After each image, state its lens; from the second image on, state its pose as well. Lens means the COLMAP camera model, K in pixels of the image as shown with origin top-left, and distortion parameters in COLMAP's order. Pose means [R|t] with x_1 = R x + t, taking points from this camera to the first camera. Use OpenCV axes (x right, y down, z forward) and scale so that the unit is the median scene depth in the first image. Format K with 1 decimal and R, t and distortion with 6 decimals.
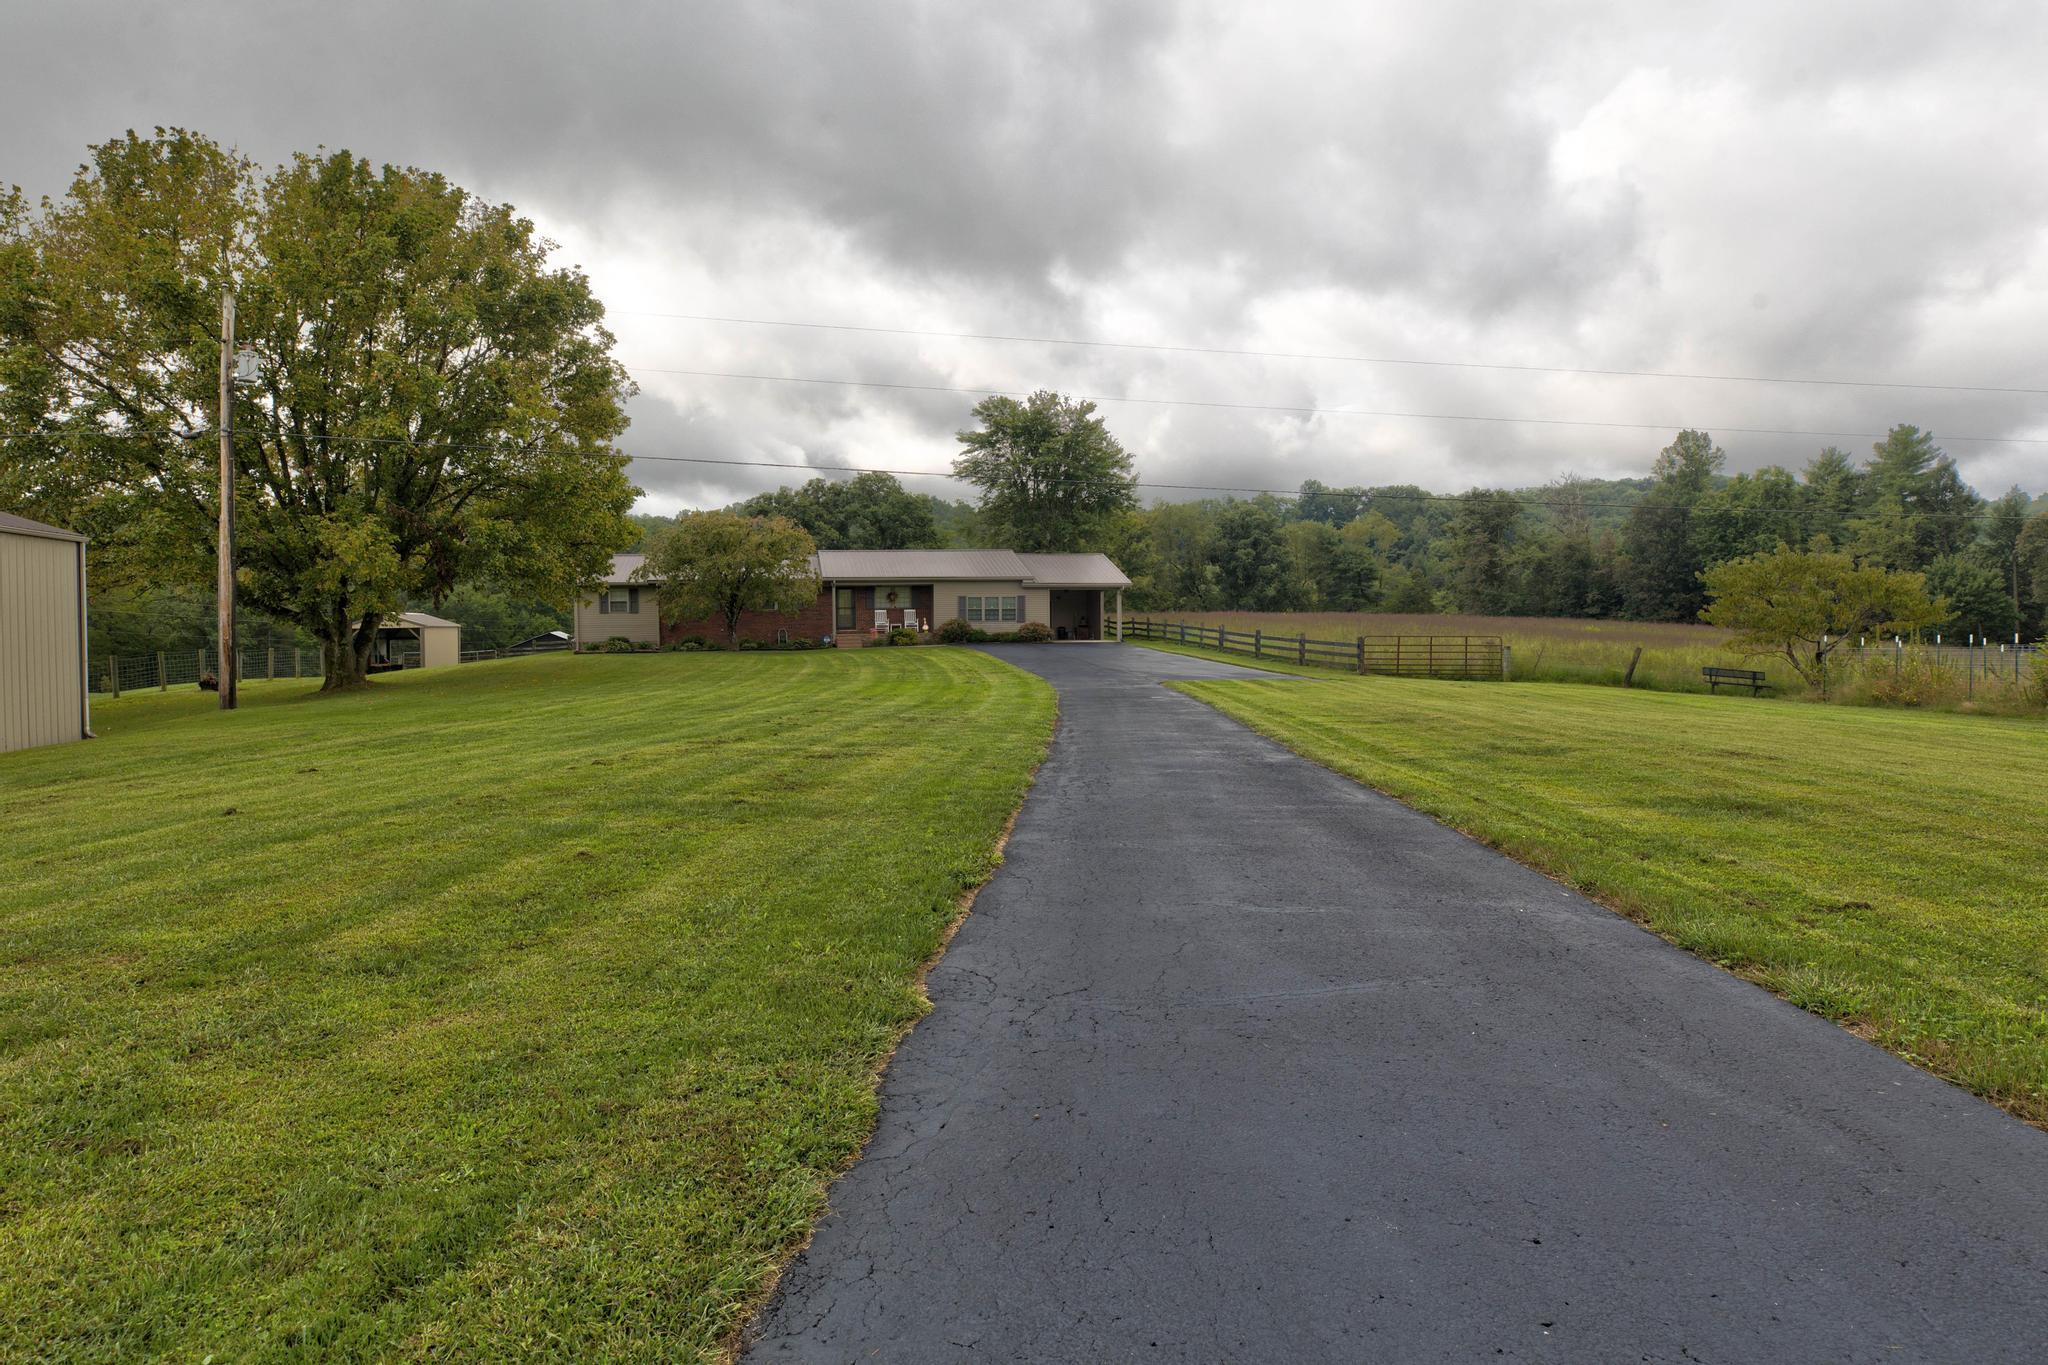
lens RADIAL K [[1245.8, 0, 1092.1], [0, 1245.8, 636.9], [0, 0, 1]] dist [0.005948, -0.001728]
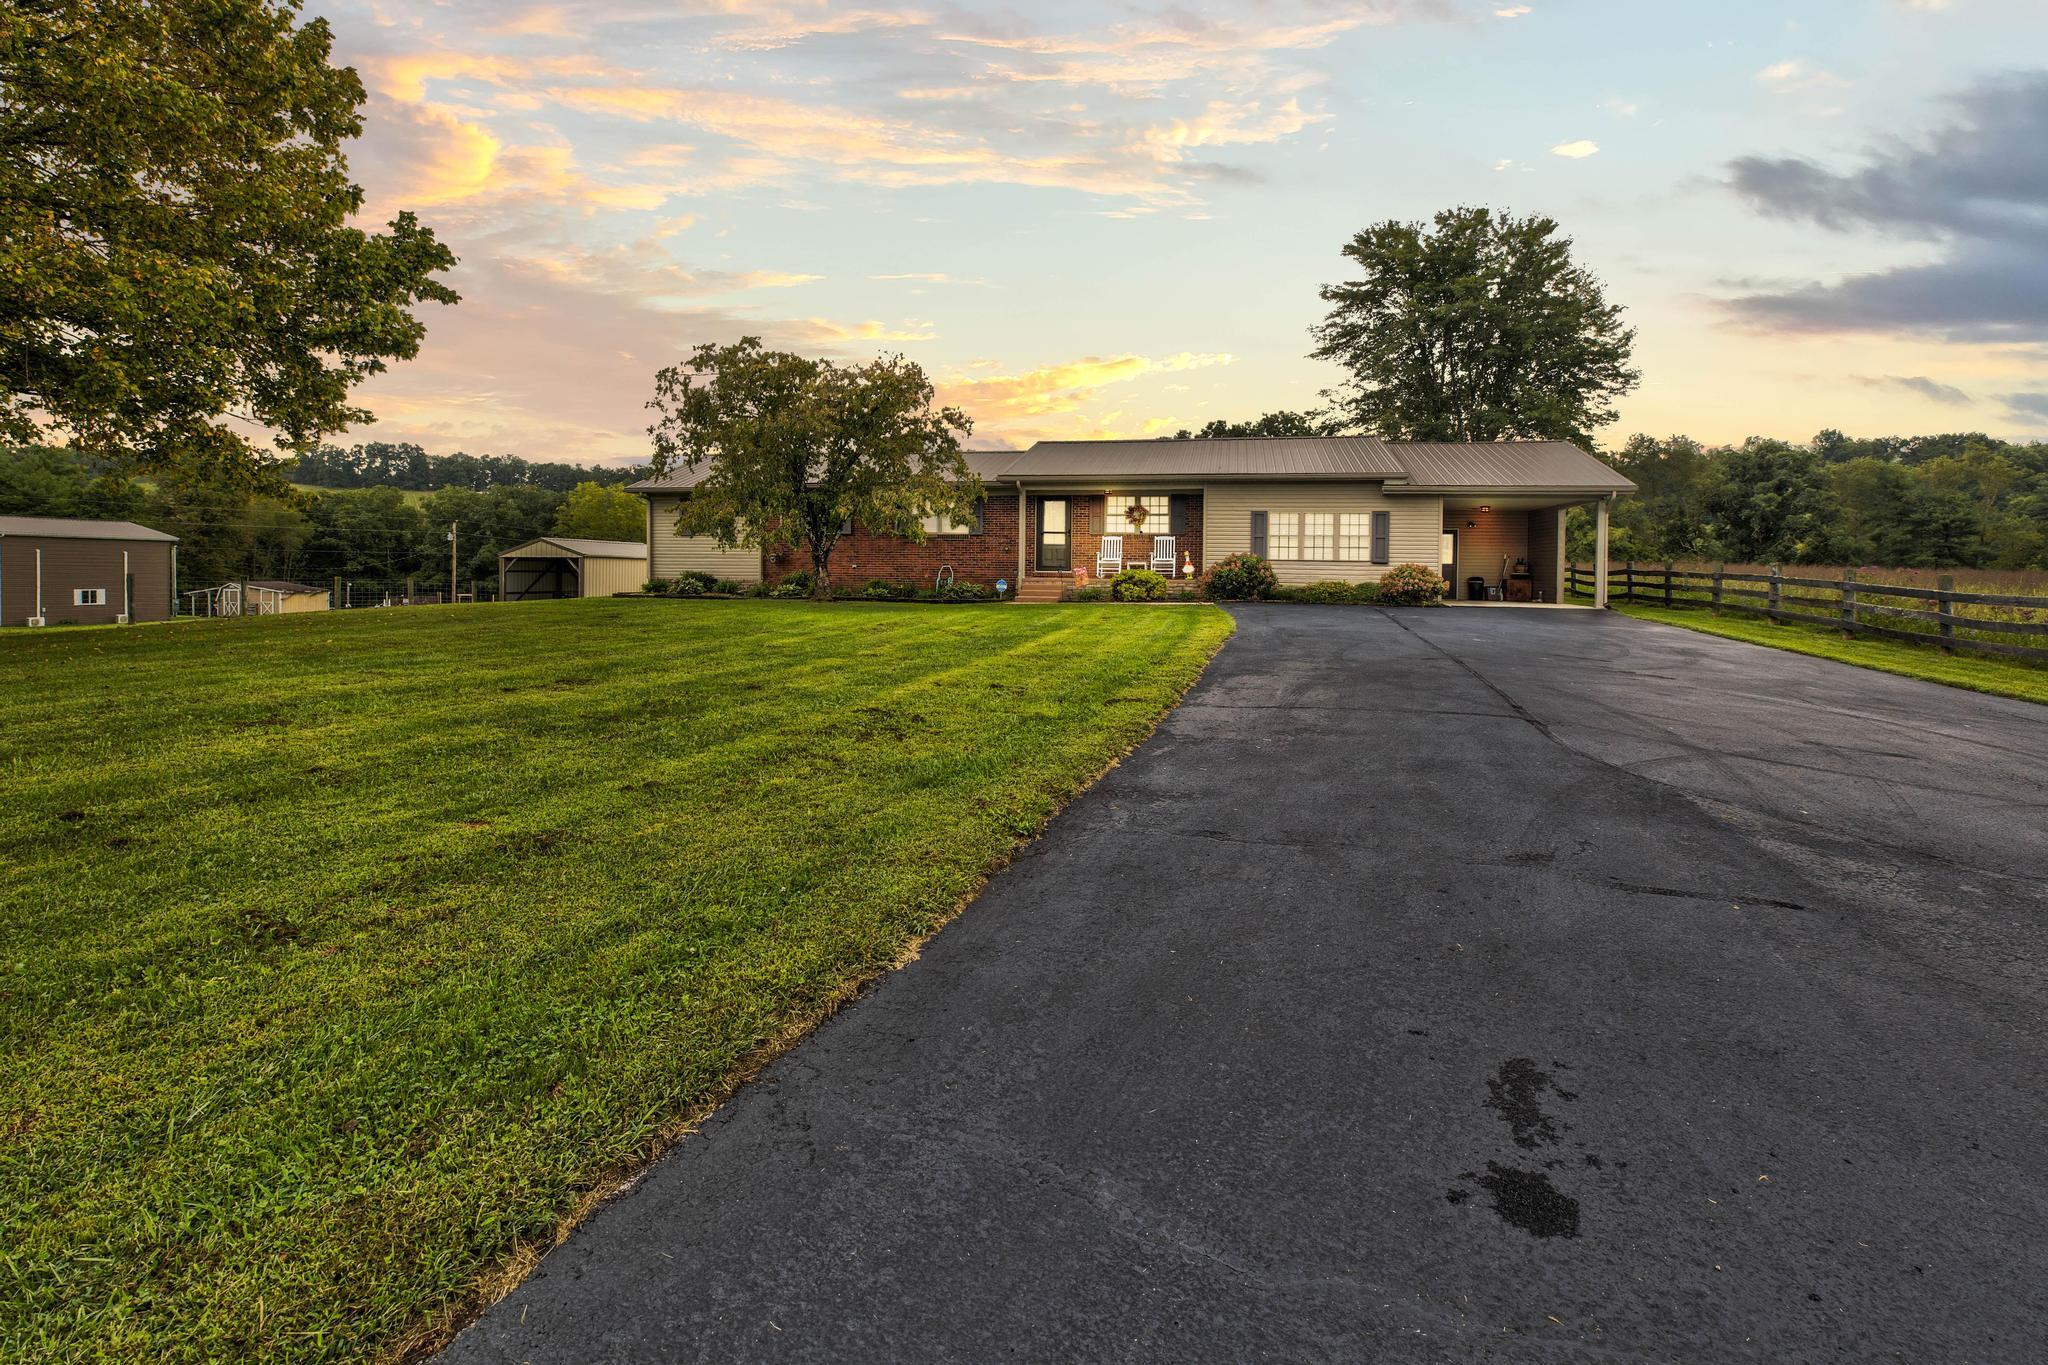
lens RADIAL K [[1045.9, 0, 1017.6], [0, 1045.9, 577.5], [0, 0, 1]] dist [0.001140, 0.000286]
pose [[0.892222, 0.024508, -0.450931, 0.004004], [-0.030368, 0.999522, -0.005764, 0.000819], [0.450575, 0.018837, 0.892540, 0.596932]]
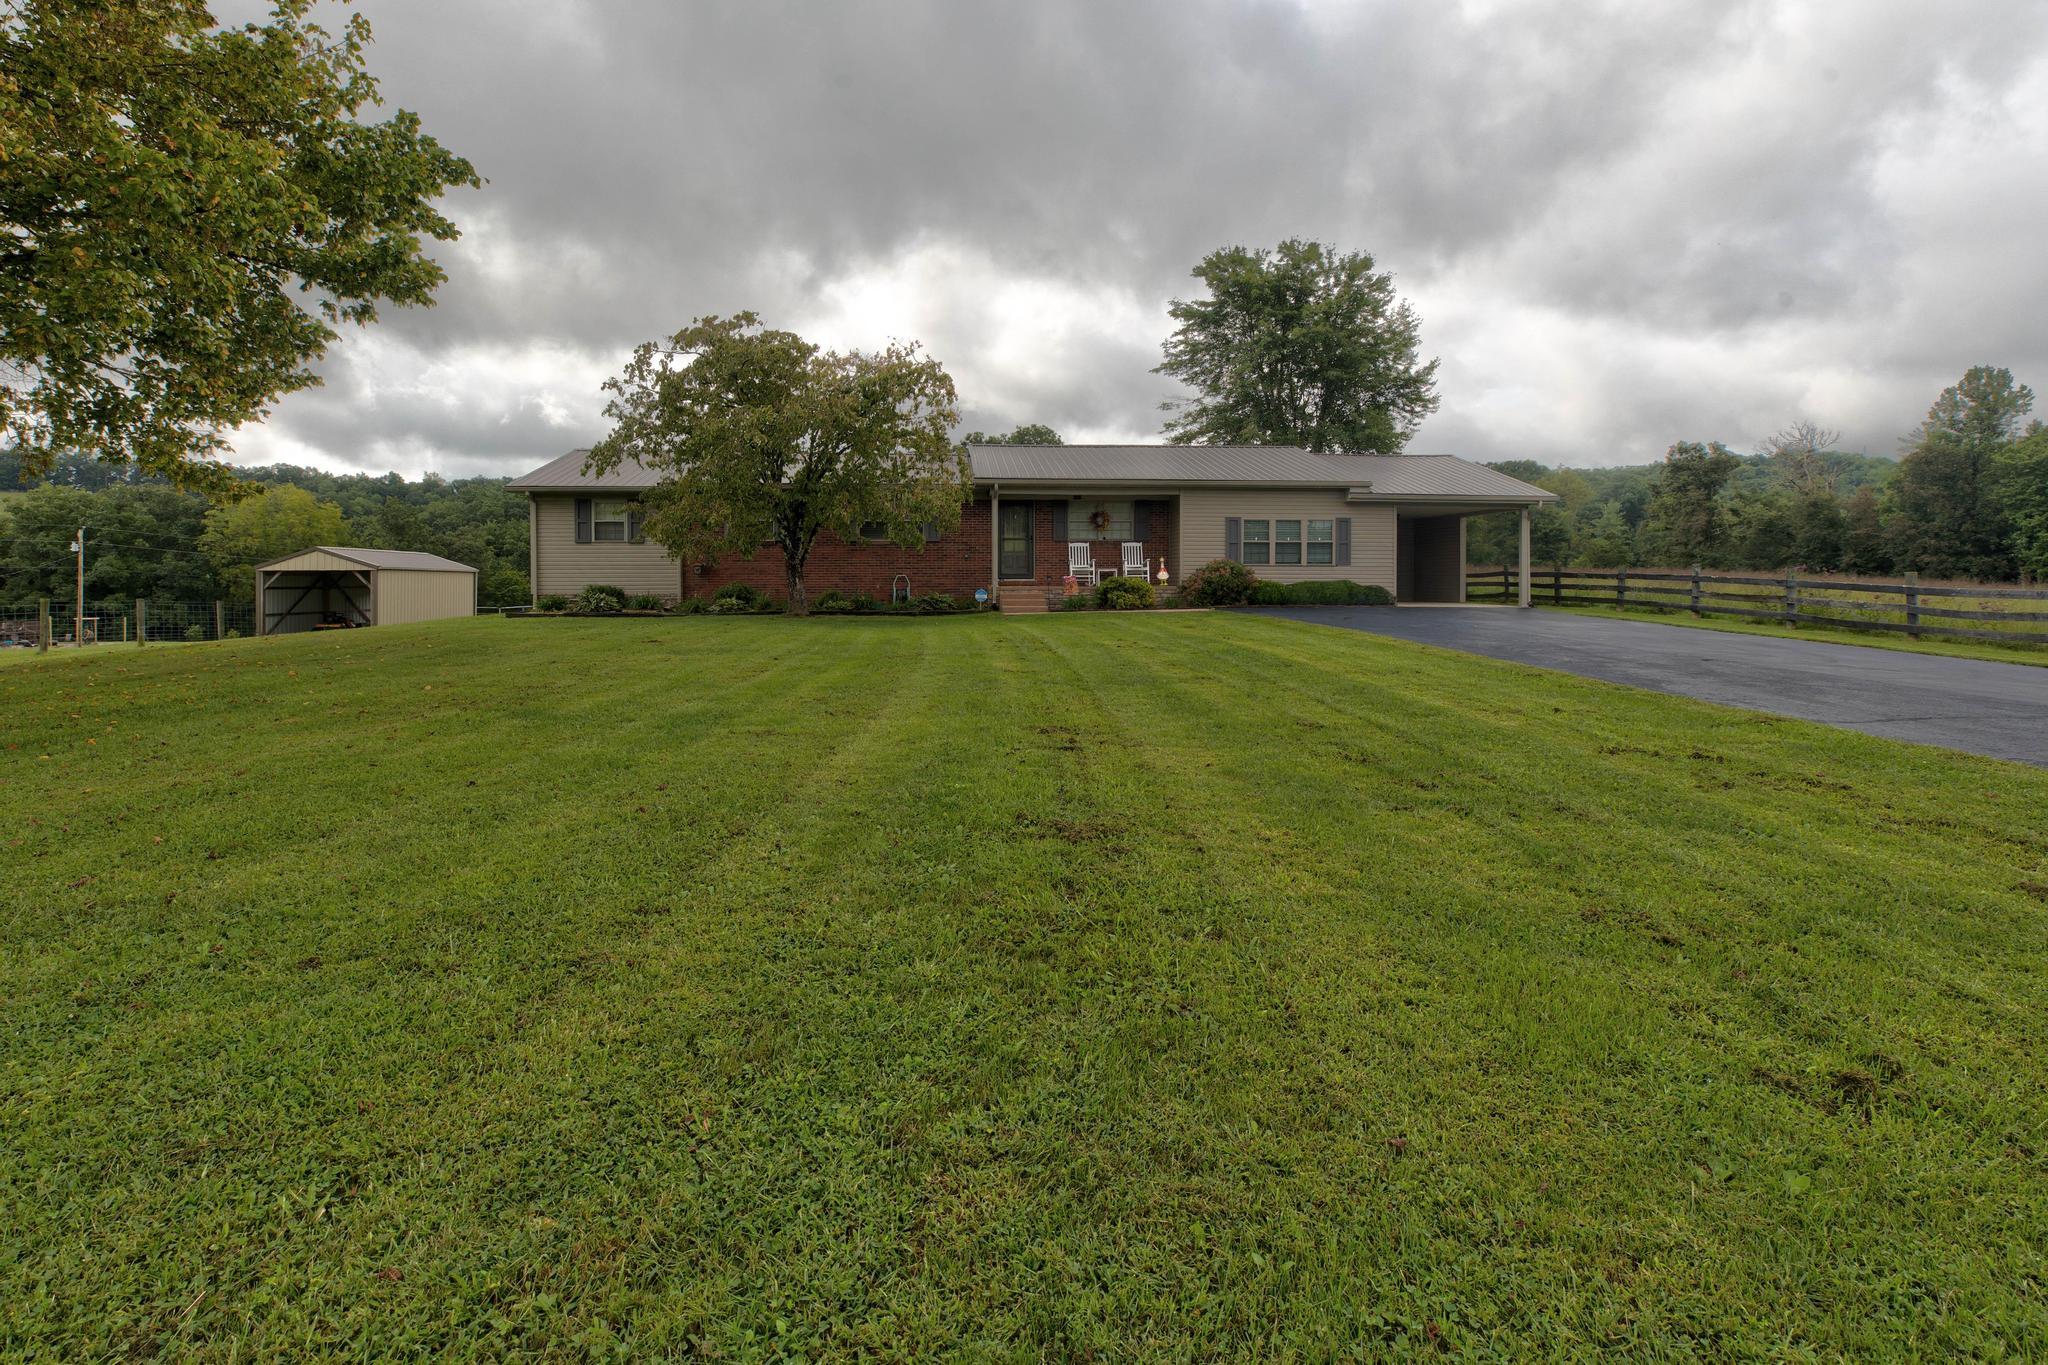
lens RADIAL K [[1016.2, 0, 1028.4], [0, 1016.2, 583.4], [0, 0, 1]] dist [0.000076, 0.000180]
pose [[0.985835, 0.010658, -0.167382, -0.124409], [-0.013136, 0.999820, -0.013702, 0.002497], [0.167205, 0.015706, 0.985797, 0.594315]]
